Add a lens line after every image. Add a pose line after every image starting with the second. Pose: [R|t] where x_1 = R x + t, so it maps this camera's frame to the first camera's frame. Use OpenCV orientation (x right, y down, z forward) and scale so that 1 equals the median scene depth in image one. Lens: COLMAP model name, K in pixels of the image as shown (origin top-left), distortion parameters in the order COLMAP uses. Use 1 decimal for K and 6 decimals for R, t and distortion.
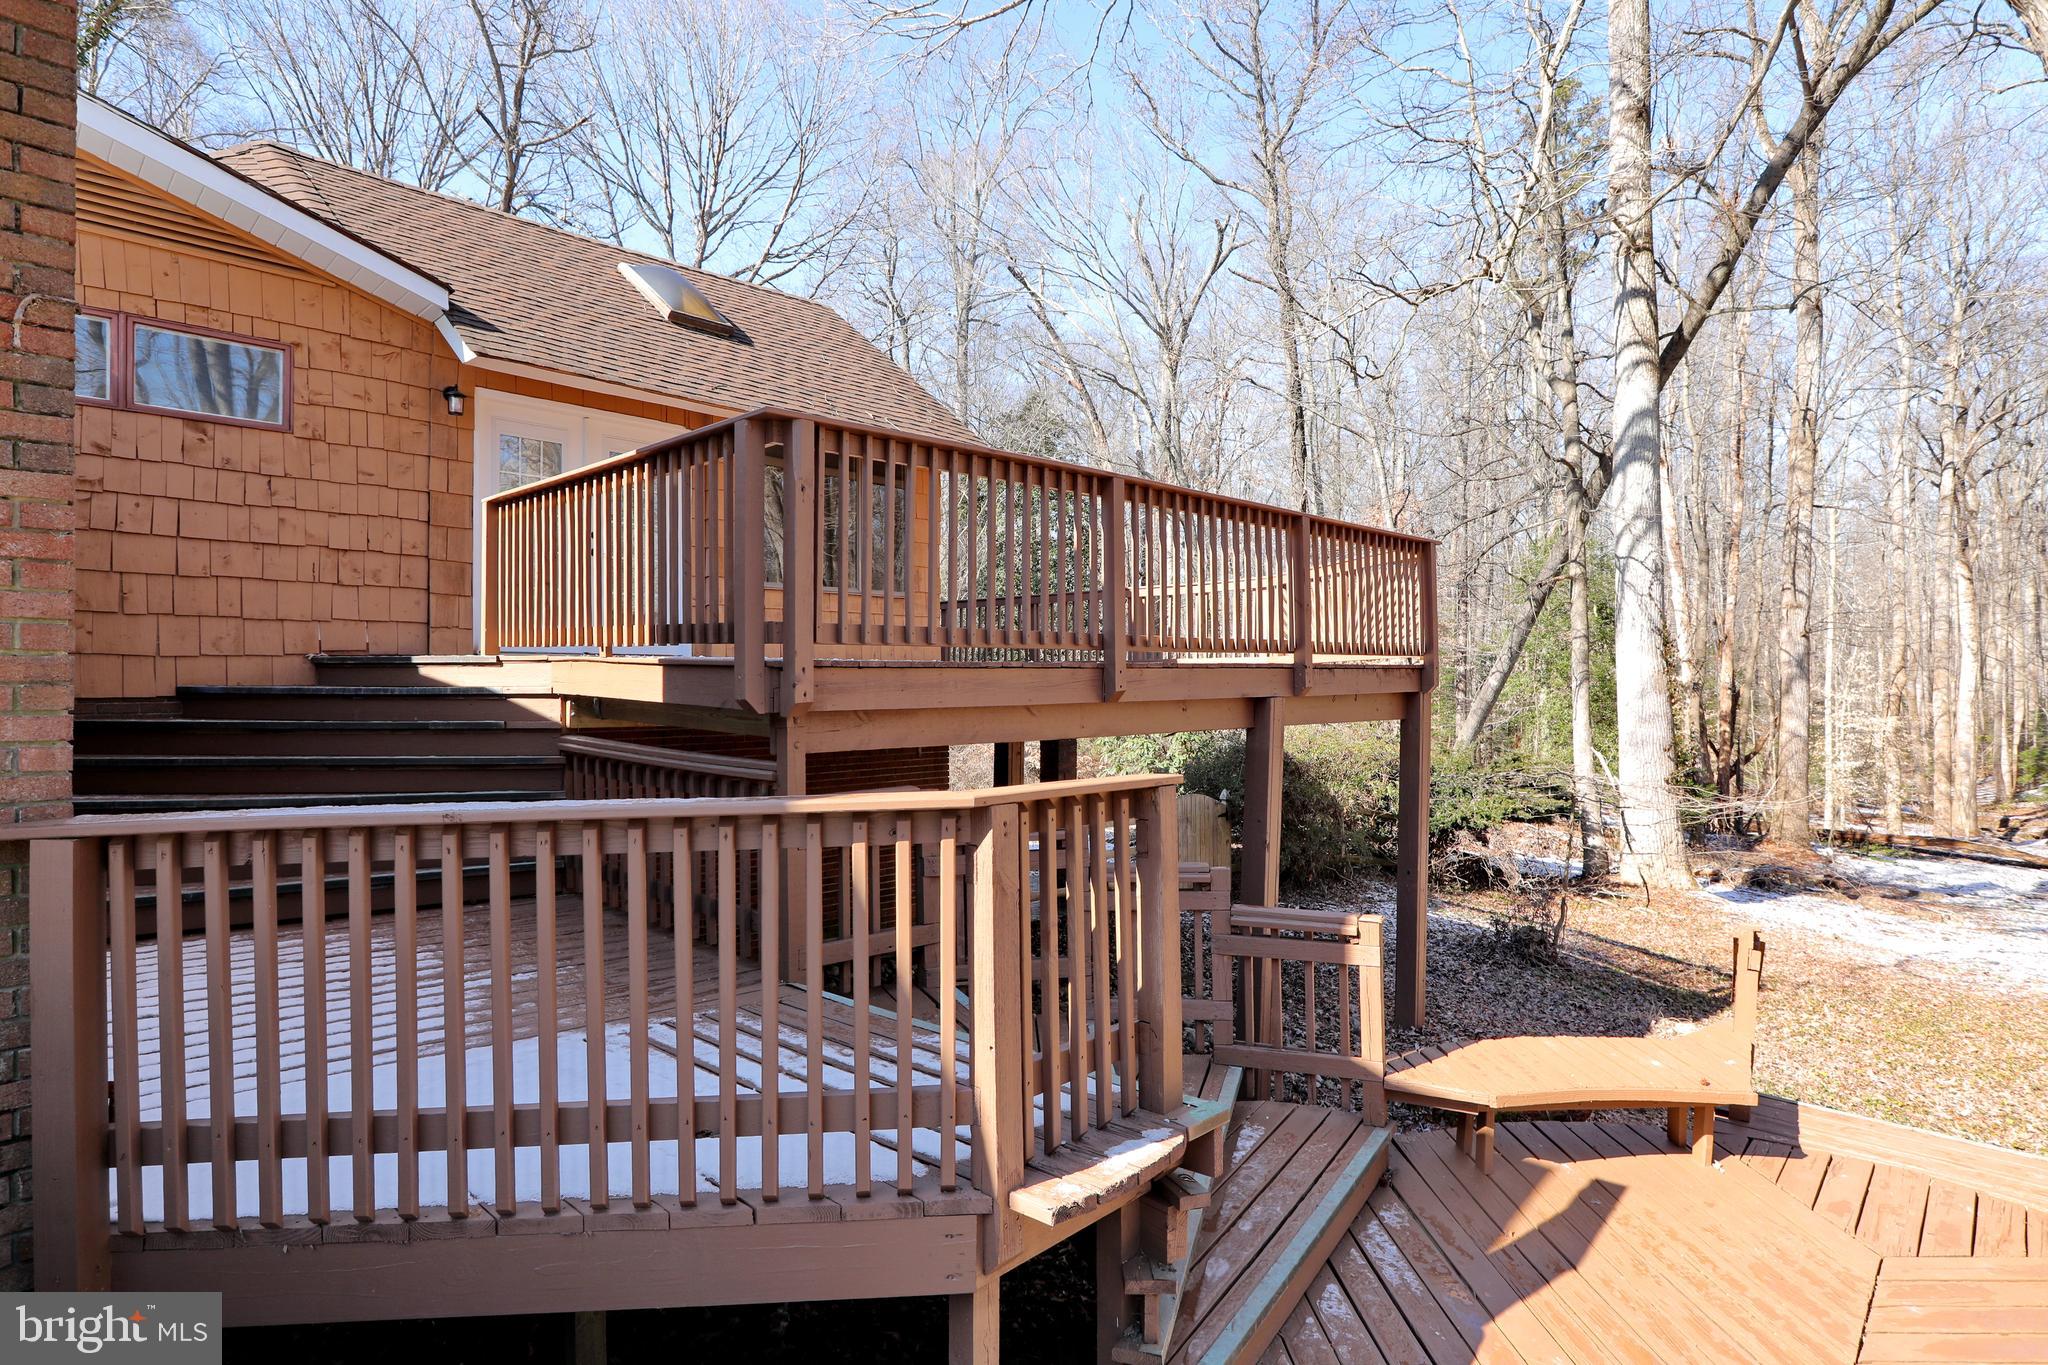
lens RADIAL K [[1073.4, 0, 1024.0], [0, 1073.4, 682.5], [0, 0, 1]] dist [-0.057294, 0.031154]
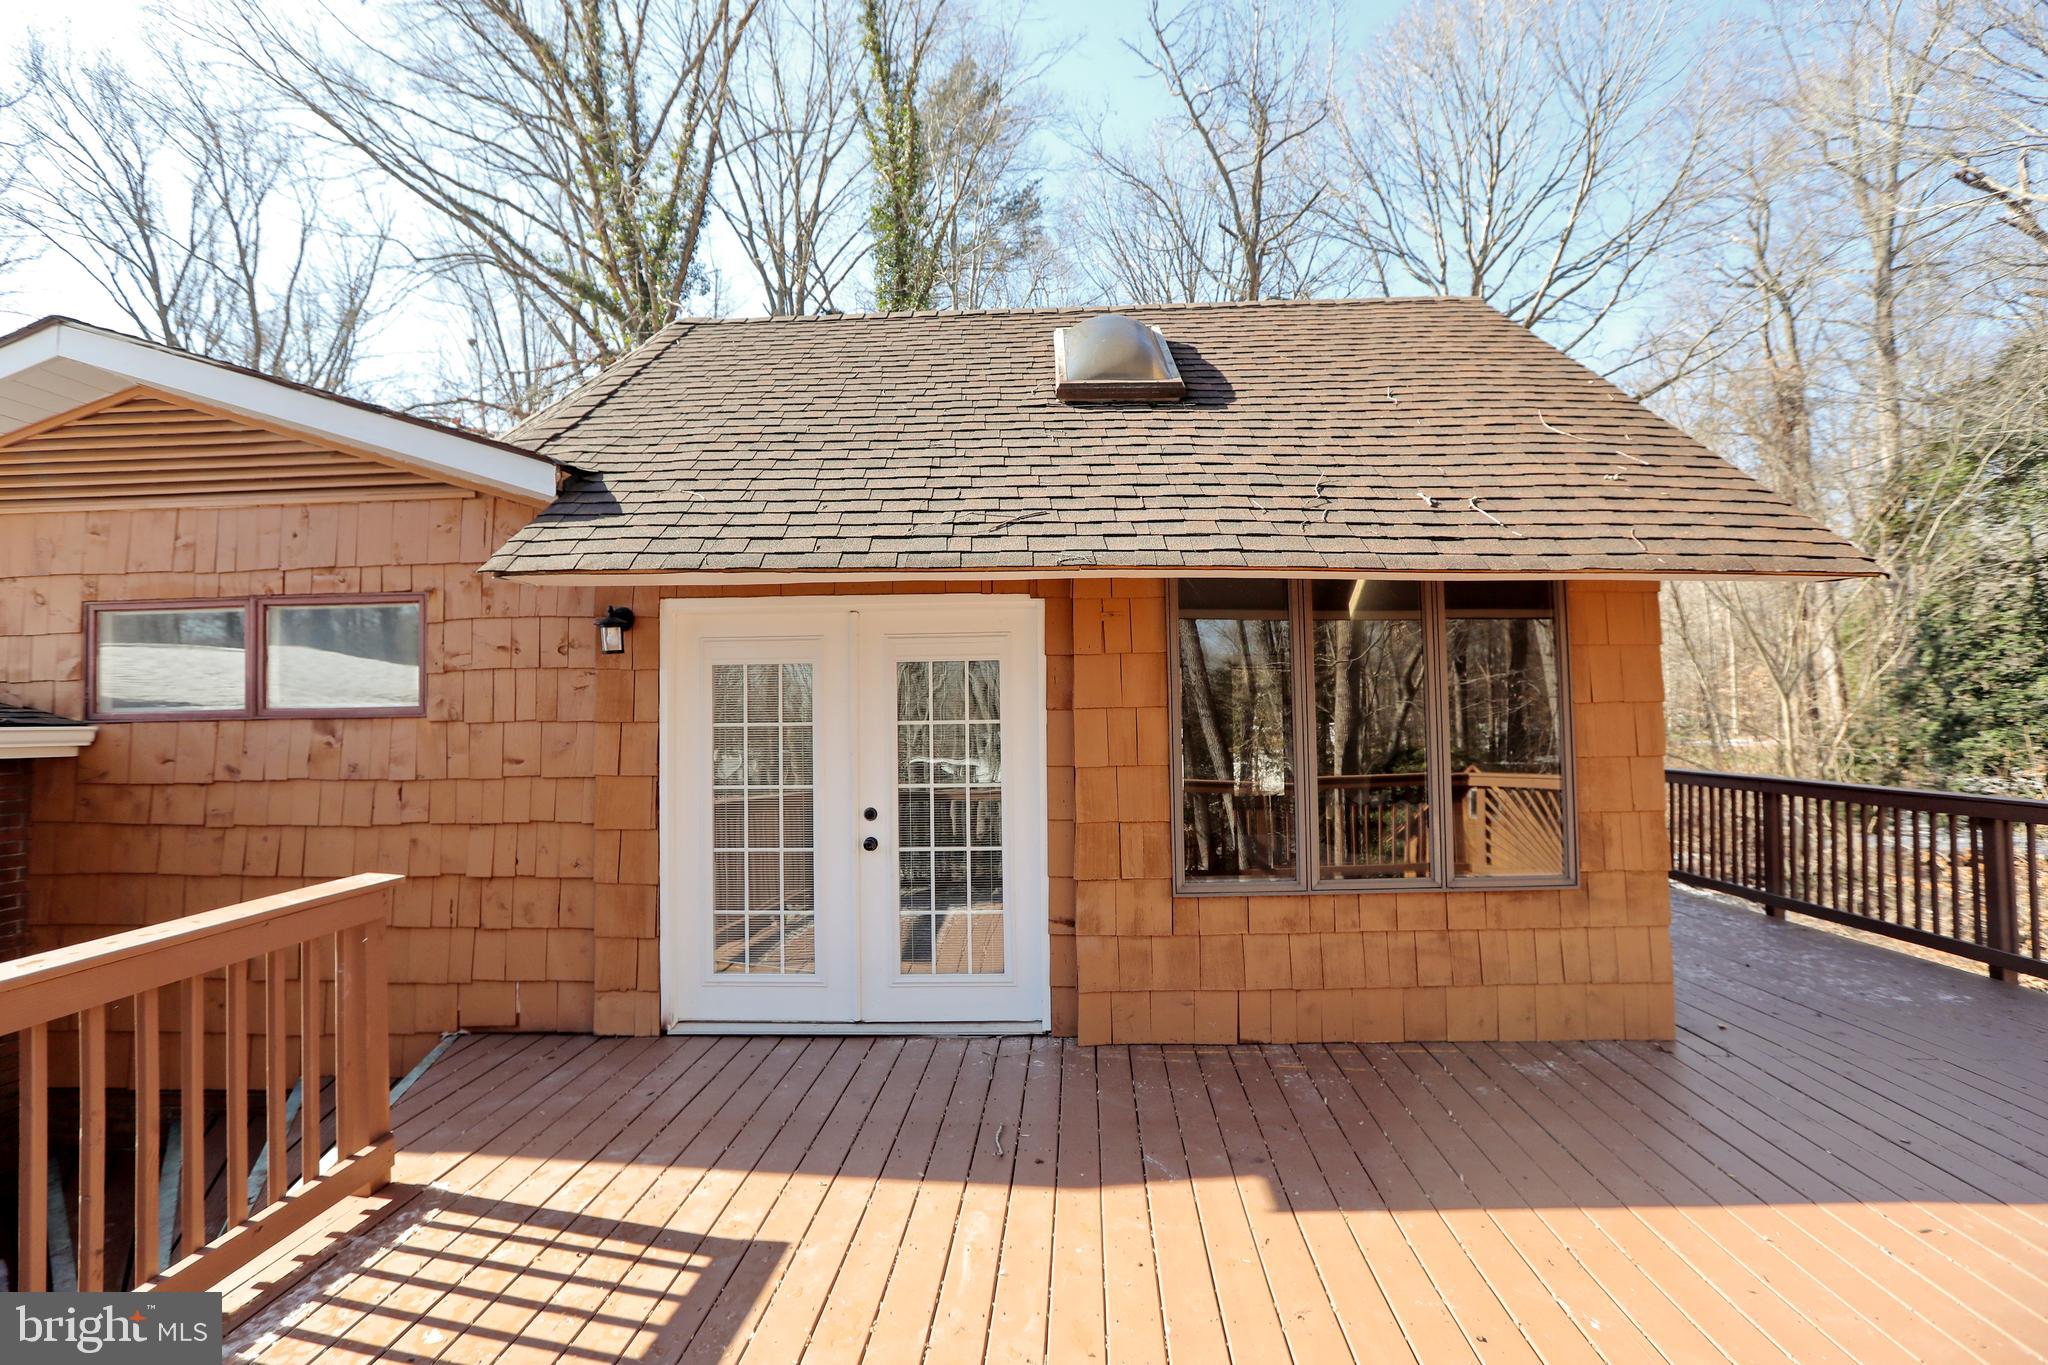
lens RADIAL K [[954.5, 0, 1013.8], [0, 954.5, 686.7], [0, 0, 1]] dist [-0.057016, 0.021222]
pose [[0.670917, -0.035269, -0.740693, 0.017989], [0.013139, 0.999277, -0.035680, -0.107628], [0.741416, 0.014207, 0.670895, 0.406861]]
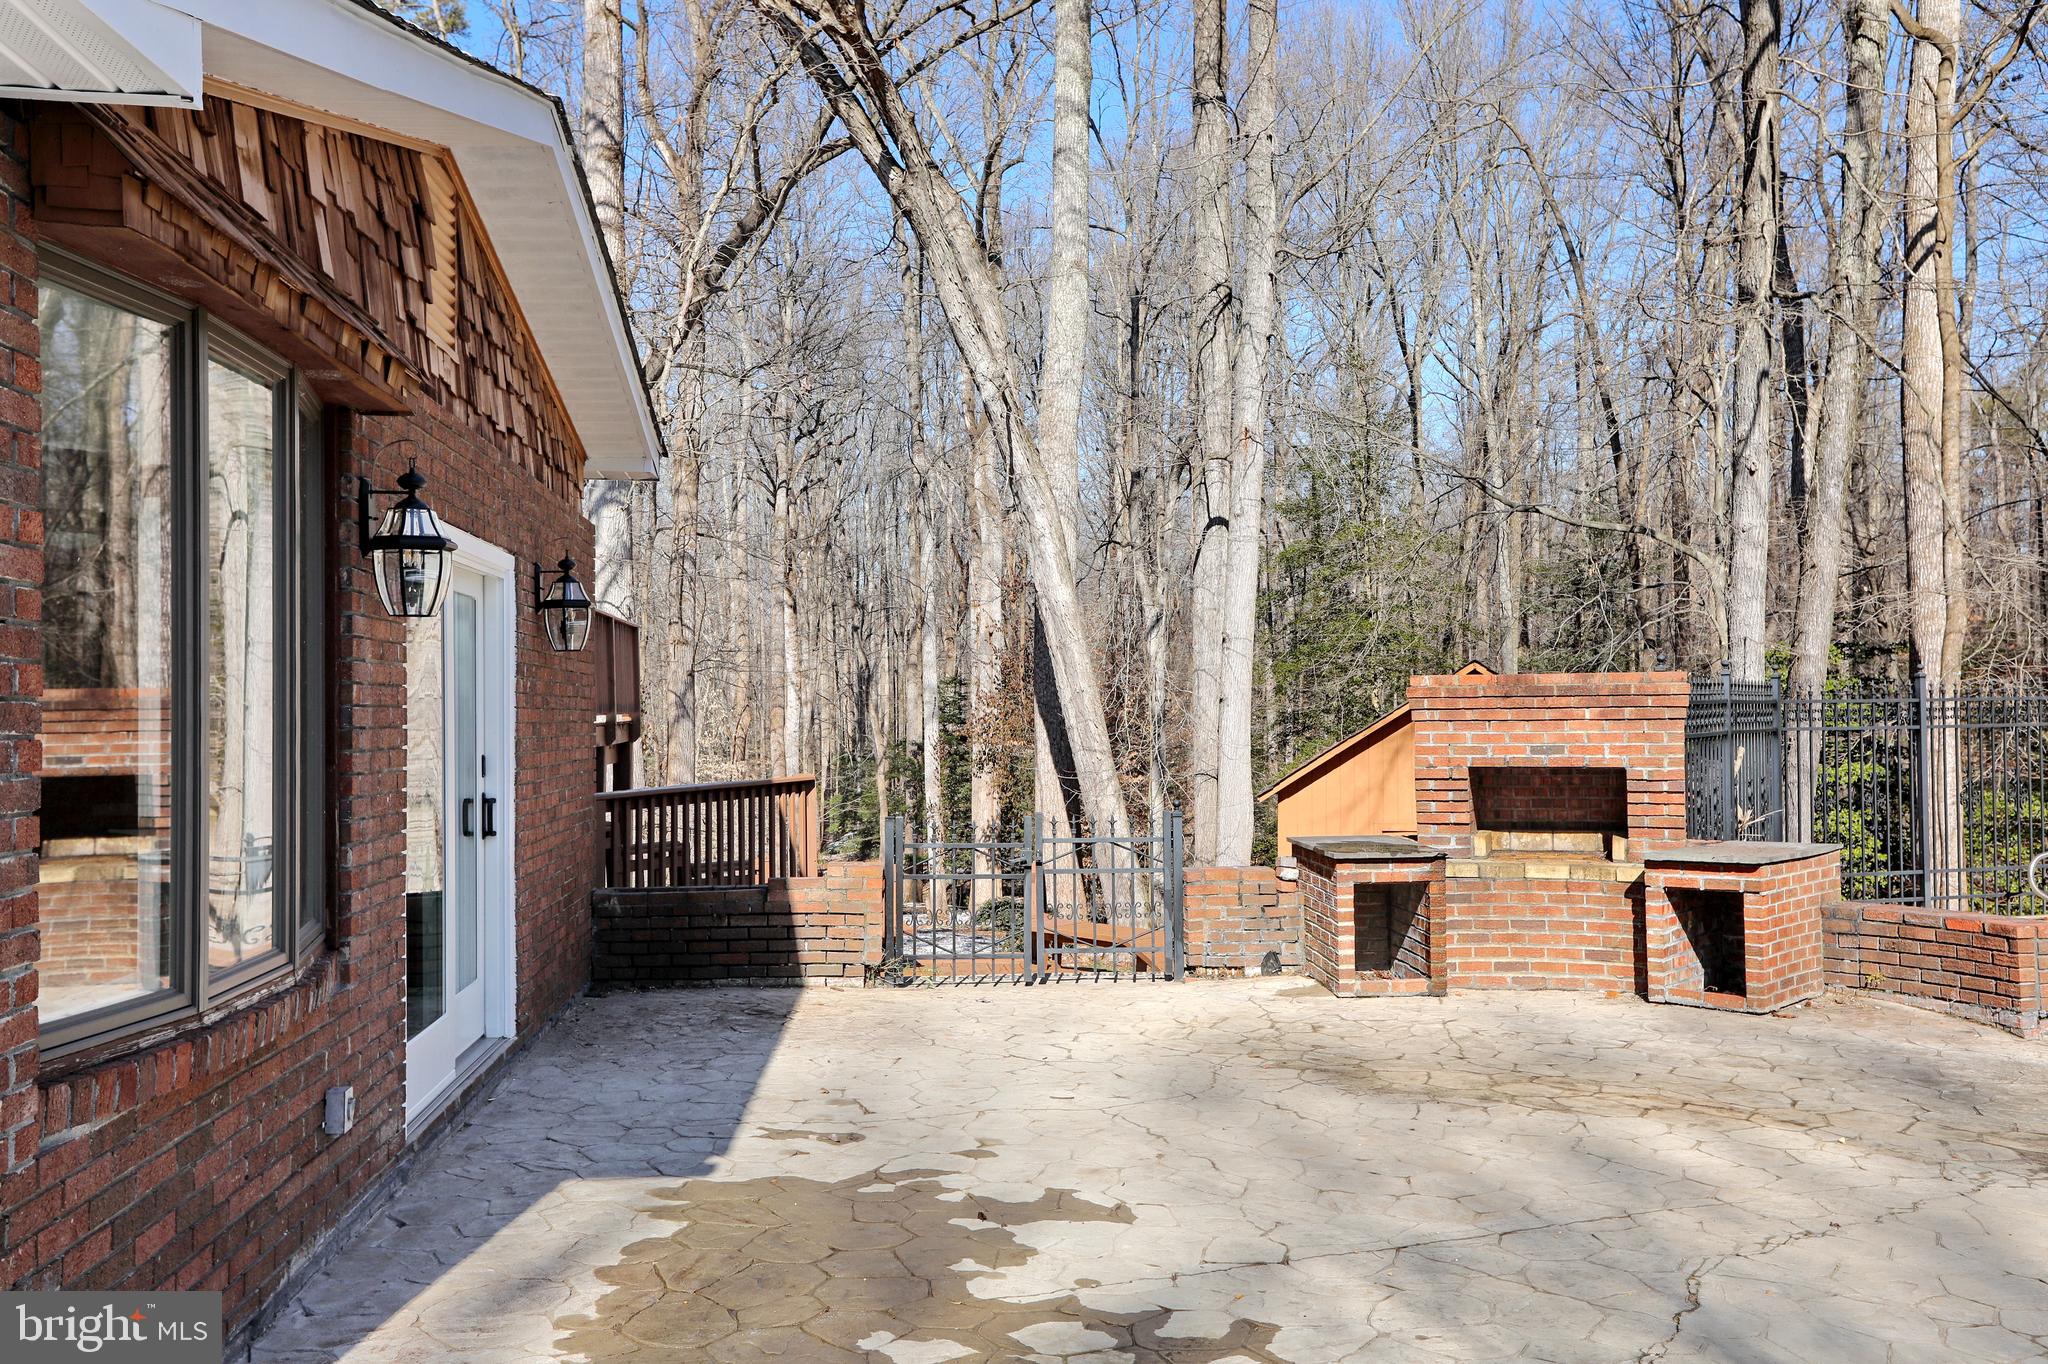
lens RADIAL K [[1775.9, 0, 1024.0], [0, 1775.9, 682.0], [0, 0, 1]] dist [-0.042661, 0.201399]
pose [[0.629450, 0.007182, 0.777008, -0.455762], [0.012495, 0.999734, -0.019363, -0.007473], [-0.776940, 0.021897, 0.629193, -0.333183]]
